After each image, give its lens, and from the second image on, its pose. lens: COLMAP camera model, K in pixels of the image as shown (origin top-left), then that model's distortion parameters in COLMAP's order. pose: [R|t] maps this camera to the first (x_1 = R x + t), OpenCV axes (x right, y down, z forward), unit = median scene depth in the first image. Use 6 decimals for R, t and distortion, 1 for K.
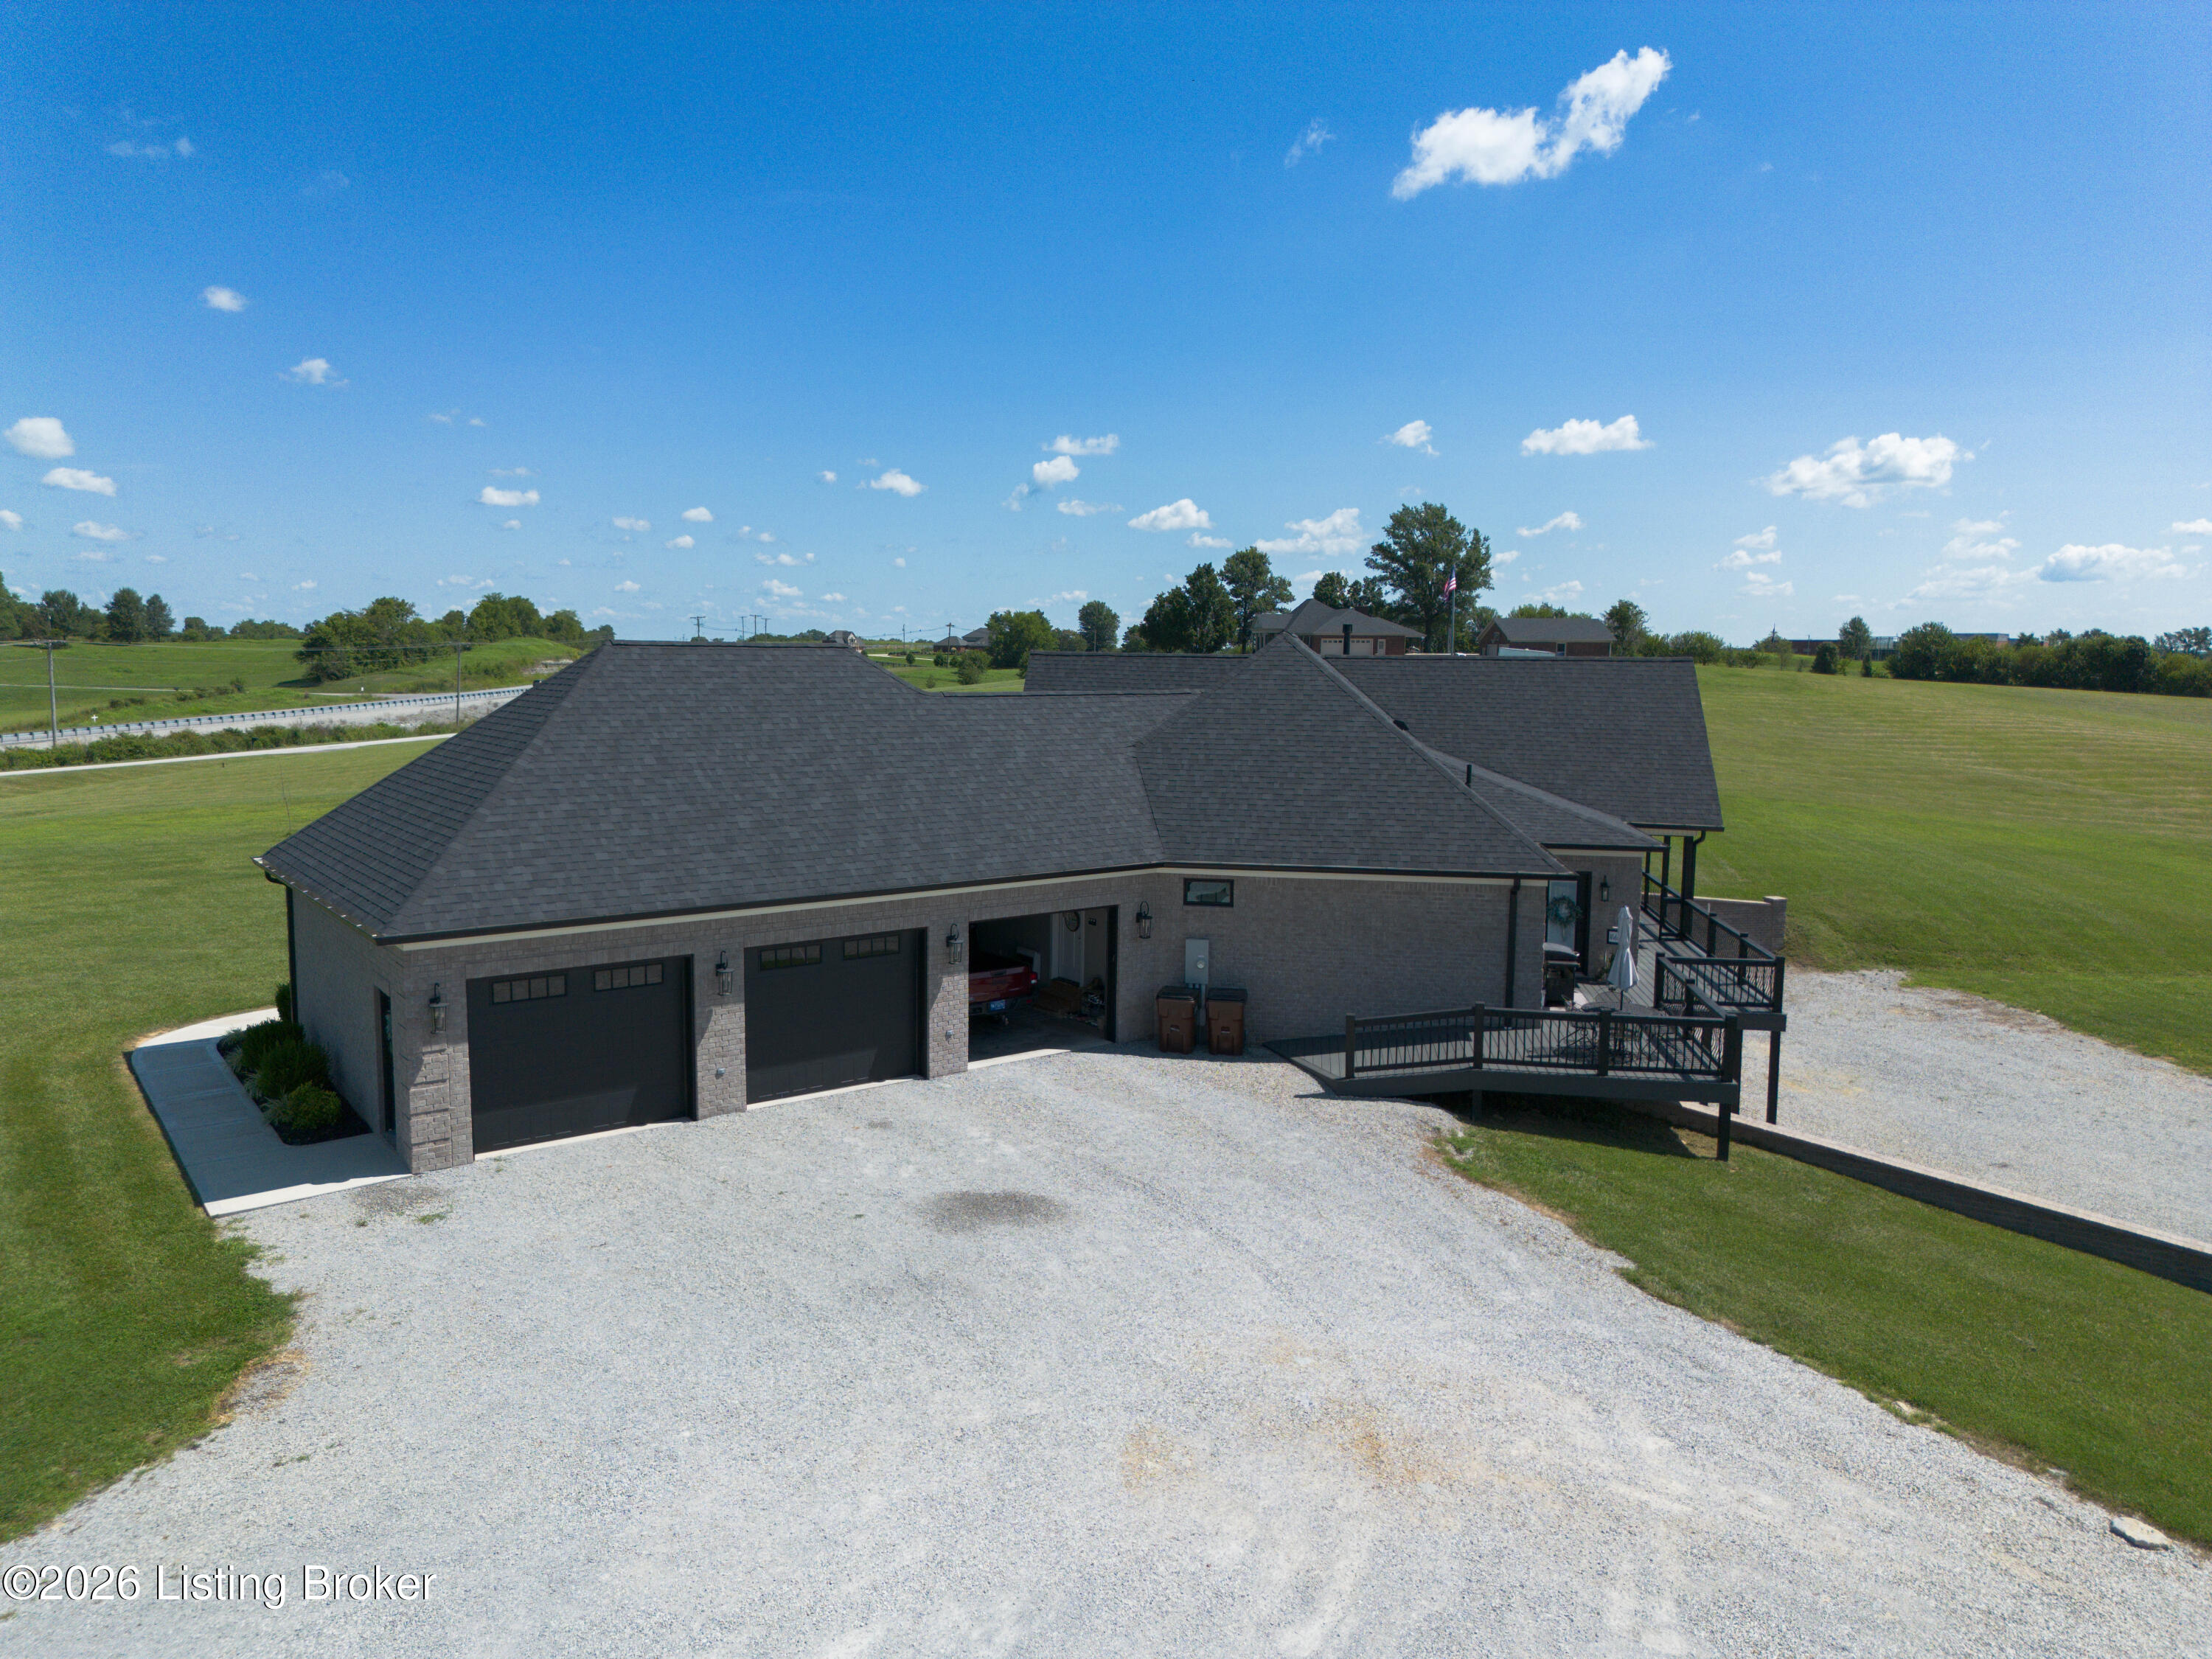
lens RADIAL K [[1548.8, 0, 1107.8], [0, 1548.8, 821.1], [0, 0, 1]] dist [0.060005, -0.048189]
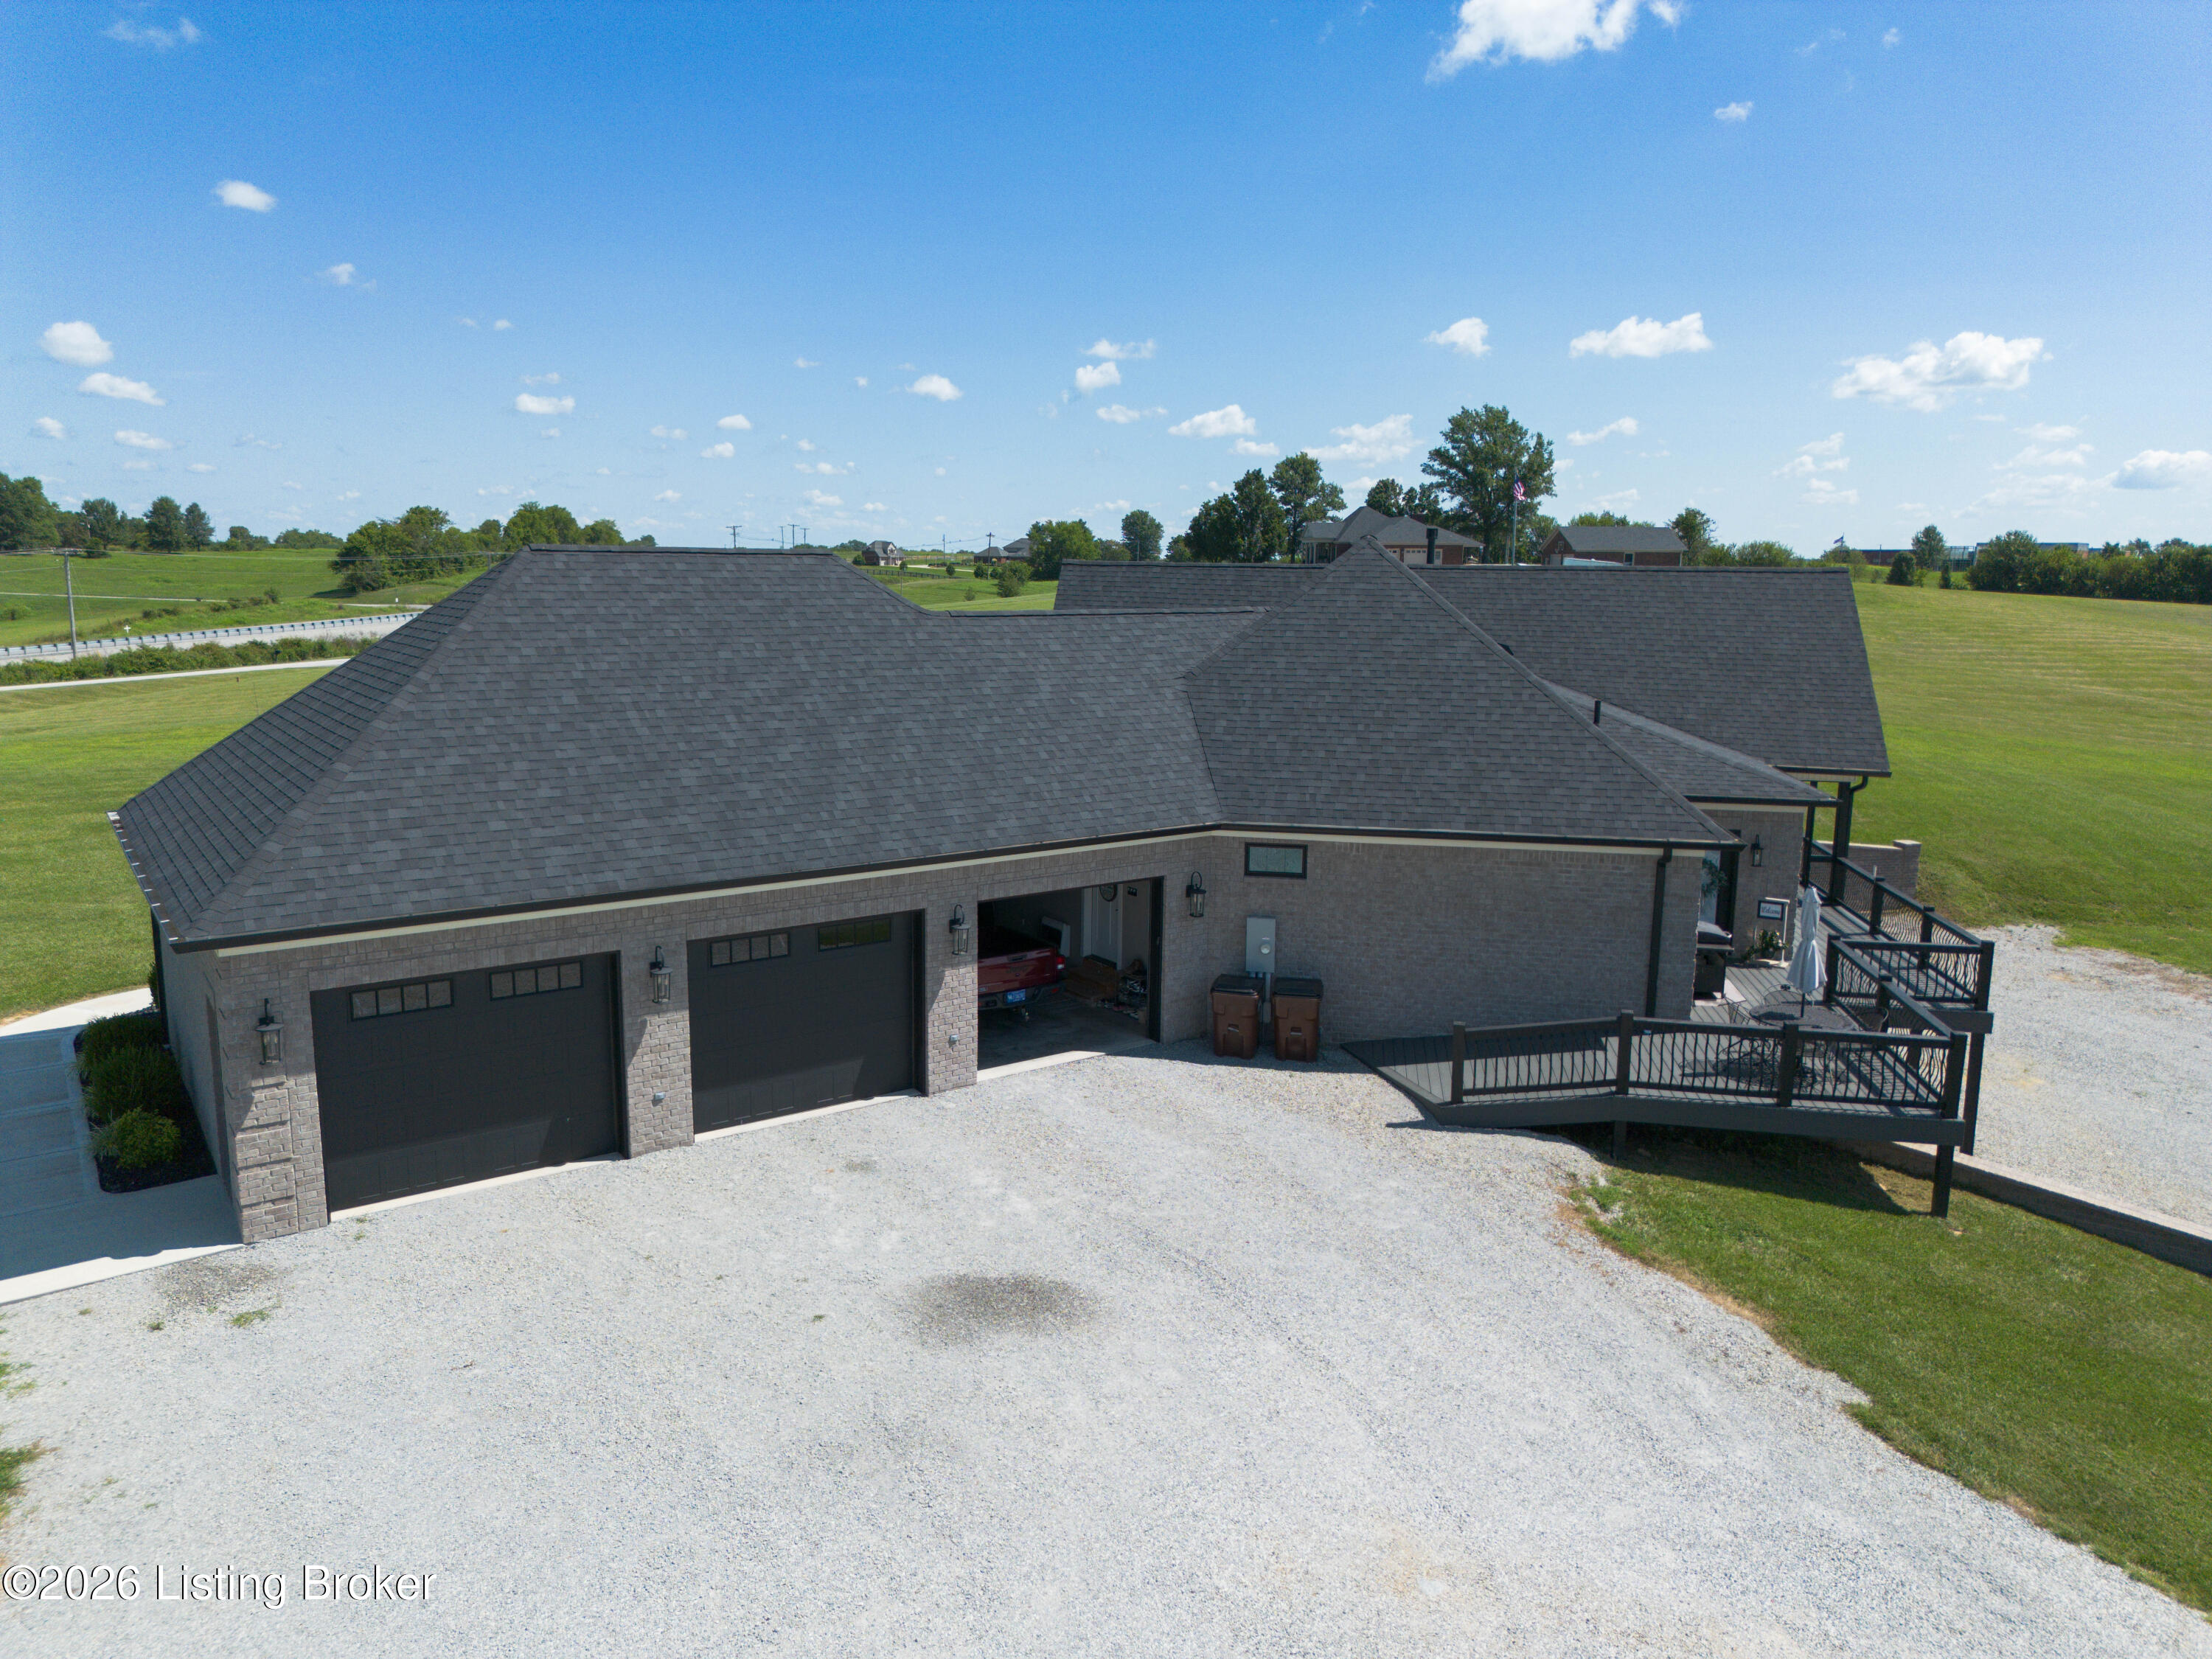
lens RADIAL K [[1548.8, 0, 1107.1], [0, 1548.8, 817.0], [0, 0, 1]] dist [0.060005, -0.048189]
pose [[0.999614, 0.005082, -0.027307, -0.001234], [-0.003614, 0.998558, 0.053554, -0.020291], [0.027540, -0.053434, 0.998192, 0.197138]]
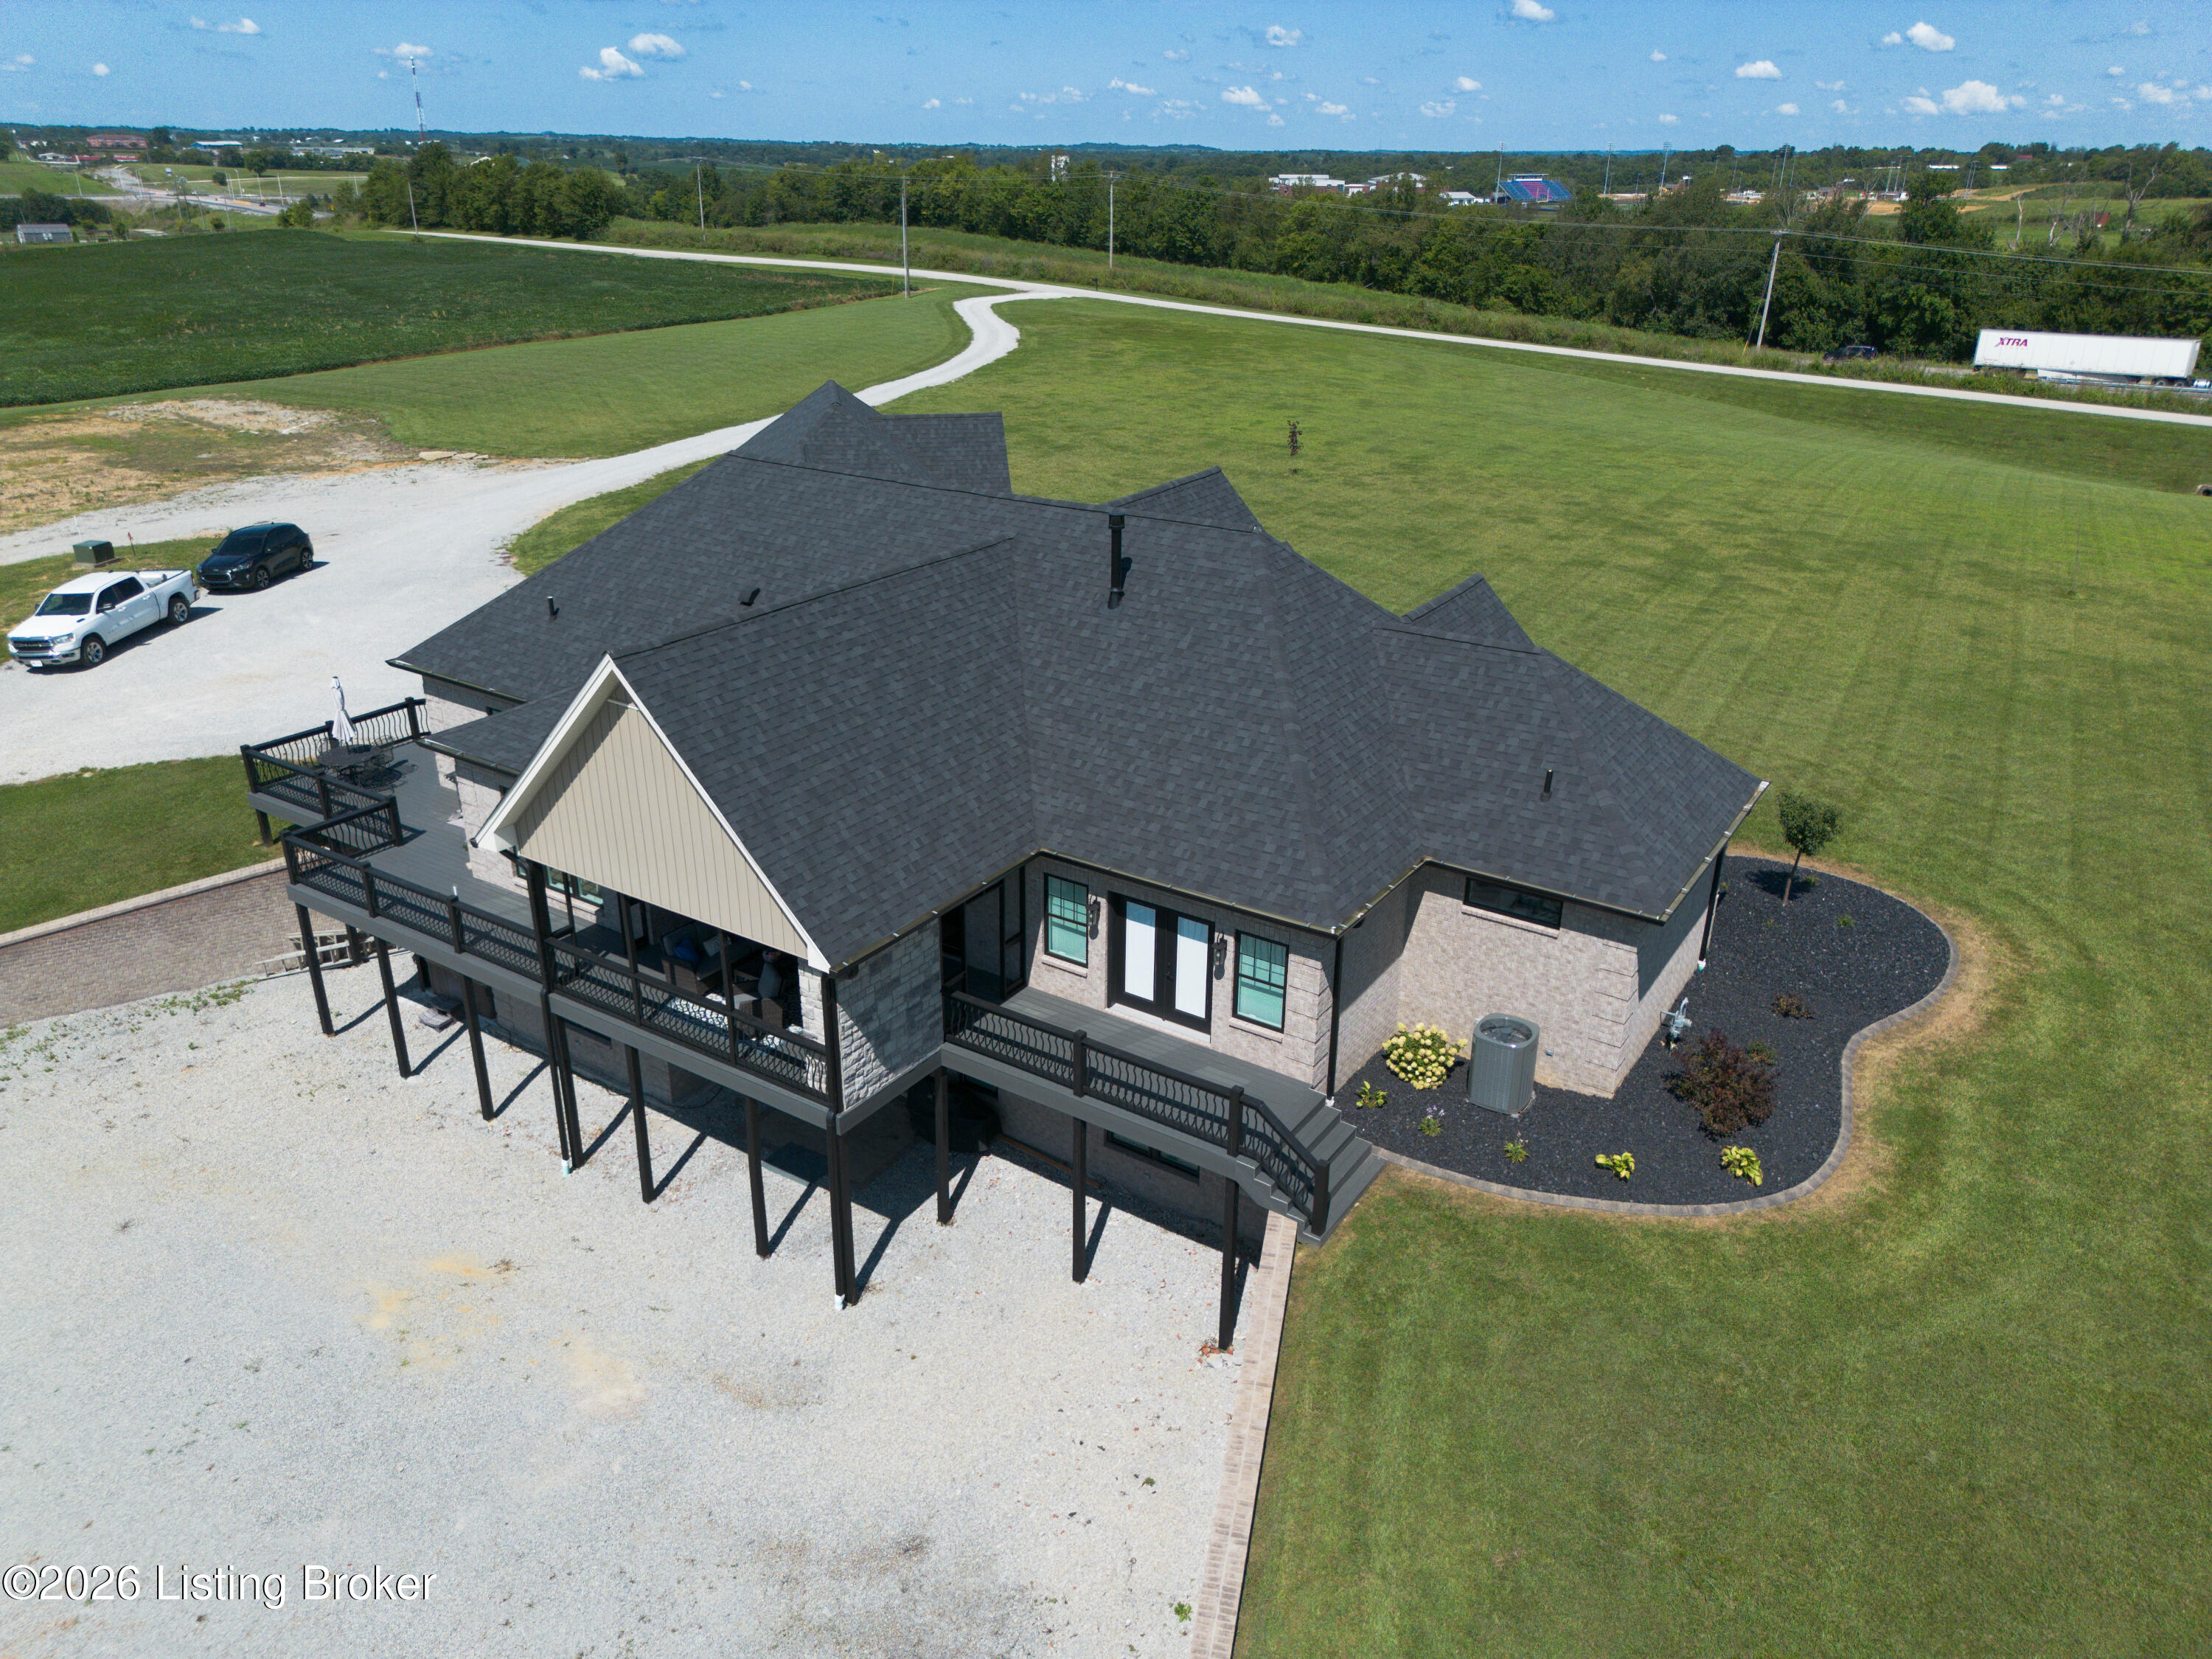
lens RADIAL K [[1548.8, 0, 1109.8], [0, 1548.8, 827.2], [0, 0, 1]] dist [0.060005, -0.048189]
pose [[-0.439350, 0.345187, -0.829348, 1.098604], [-0.111983, 0.894978, 0.431826, -0.434636], [0.891309, 0.282595, -0.354553, 1.952325]]
